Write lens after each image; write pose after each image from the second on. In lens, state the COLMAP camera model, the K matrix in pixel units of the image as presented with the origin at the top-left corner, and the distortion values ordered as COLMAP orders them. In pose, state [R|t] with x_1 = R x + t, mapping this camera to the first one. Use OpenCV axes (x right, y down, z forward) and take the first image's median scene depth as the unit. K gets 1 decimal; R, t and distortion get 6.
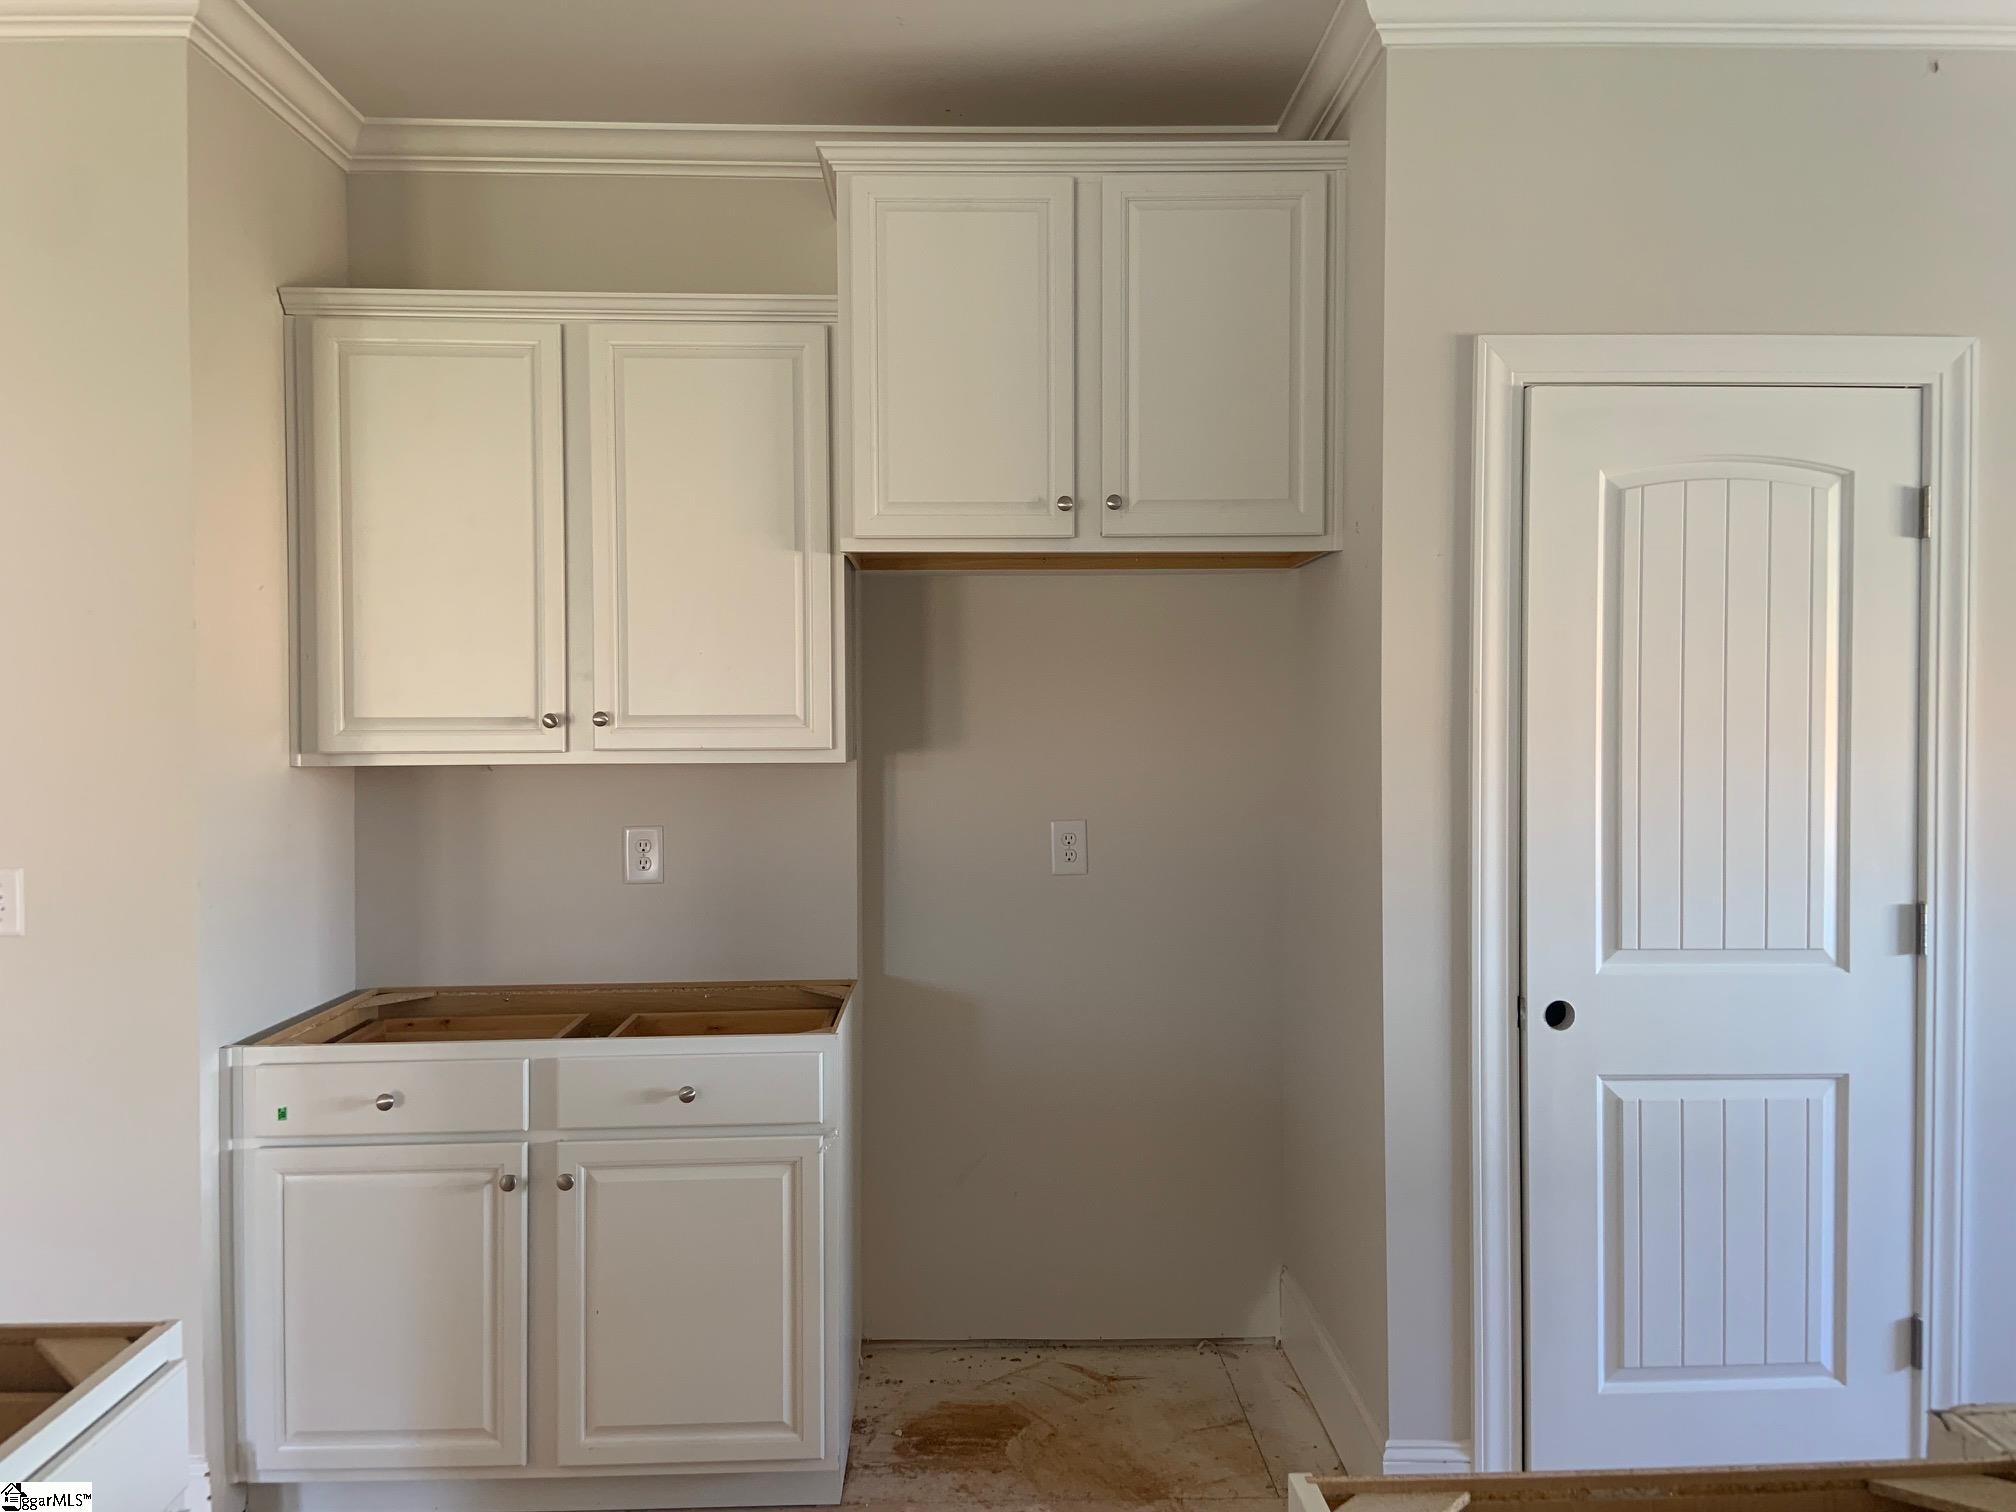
lens RADIAL K [[1491.0, 0, 1008.0], [0, 1491.0, 756.0], [0, 0, 1]] dist [0.033042, -0.004966]
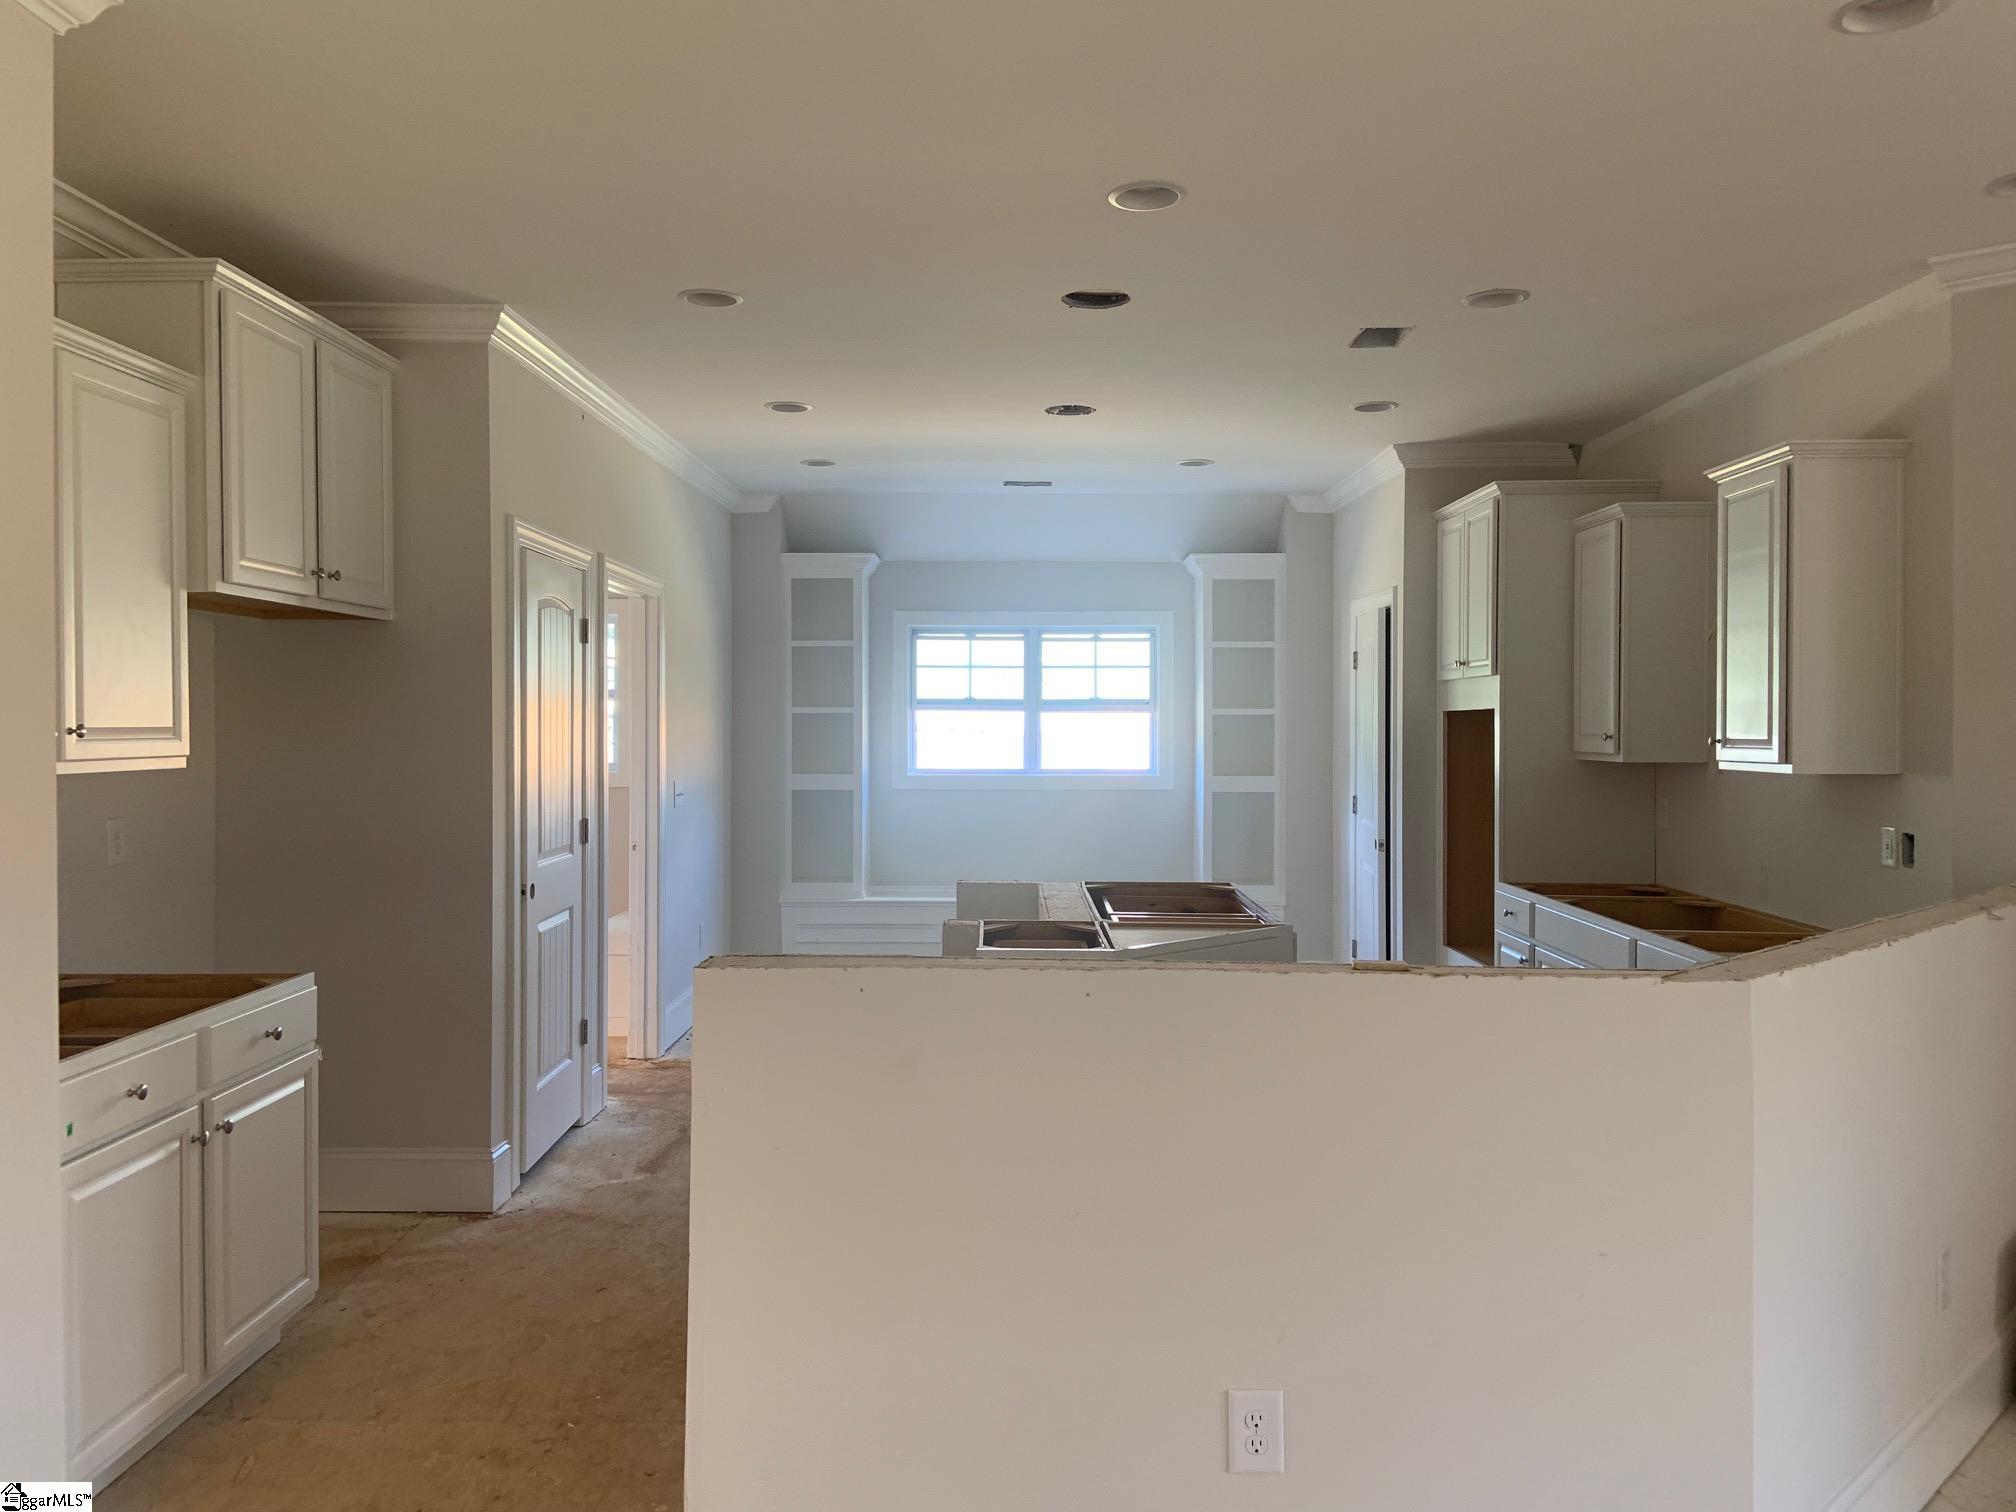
lens RADIAL K [[1491.0, 0, 1008.0], [0, 1491.0, 756.0], [0, 0, 1]] dist [0.033042, -0.004966]
pose [[0.053314, -0.021716, 0.998342, -1.426593], [0.015701, 0.999658, 0.020907, -0.021116], [-0.998454, 0.014561, 0.053637, 0.316968]]
